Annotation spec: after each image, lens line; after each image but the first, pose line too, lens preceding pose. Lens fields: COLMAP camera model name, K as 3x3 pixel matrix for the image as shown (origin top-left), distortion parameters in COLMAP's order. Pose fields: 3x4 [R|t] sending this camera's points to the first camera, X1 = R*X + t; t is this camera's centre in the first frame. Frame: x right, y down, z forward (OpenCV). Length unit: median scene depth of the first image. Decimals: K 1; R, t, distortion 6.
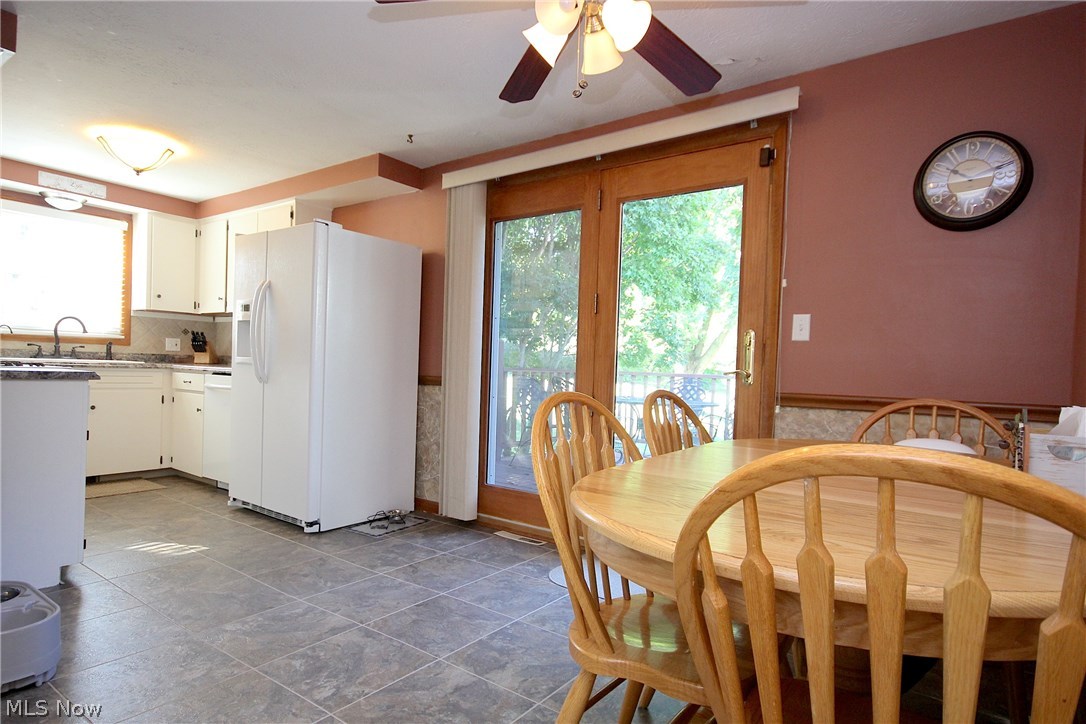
lens RADIAL K [[612.2, 0, 539.2], [0, 612.2, 359.1], [0, 0, 1]] dist [0.002559, -0.000132]
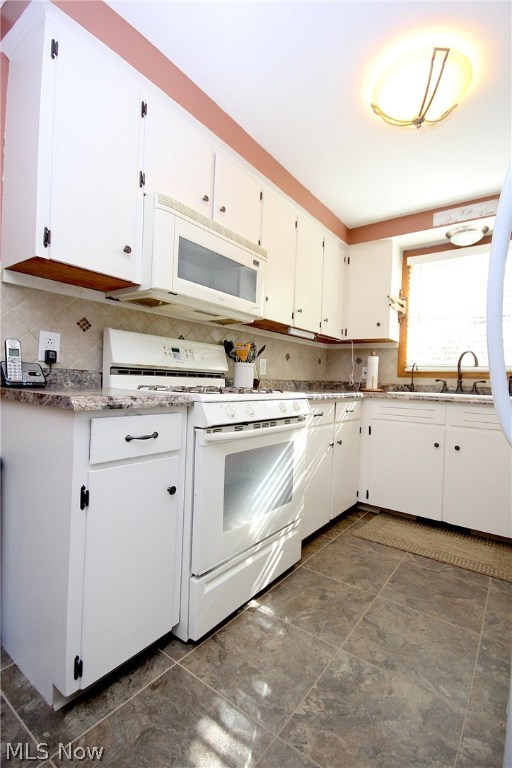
lens RADIAL K [[355.1, 0, 256.0], [0, 355.1, 386.3], [0, 0, 1]] dist [-0.019582, -0.000420]
pose [[0.009579, -0.011093, -0.999893, -0.467217], [-0.027308, 0.999563, -0.011351, 0.005865], [0.999581, 0.027413, 0.009272, 1.490823]]
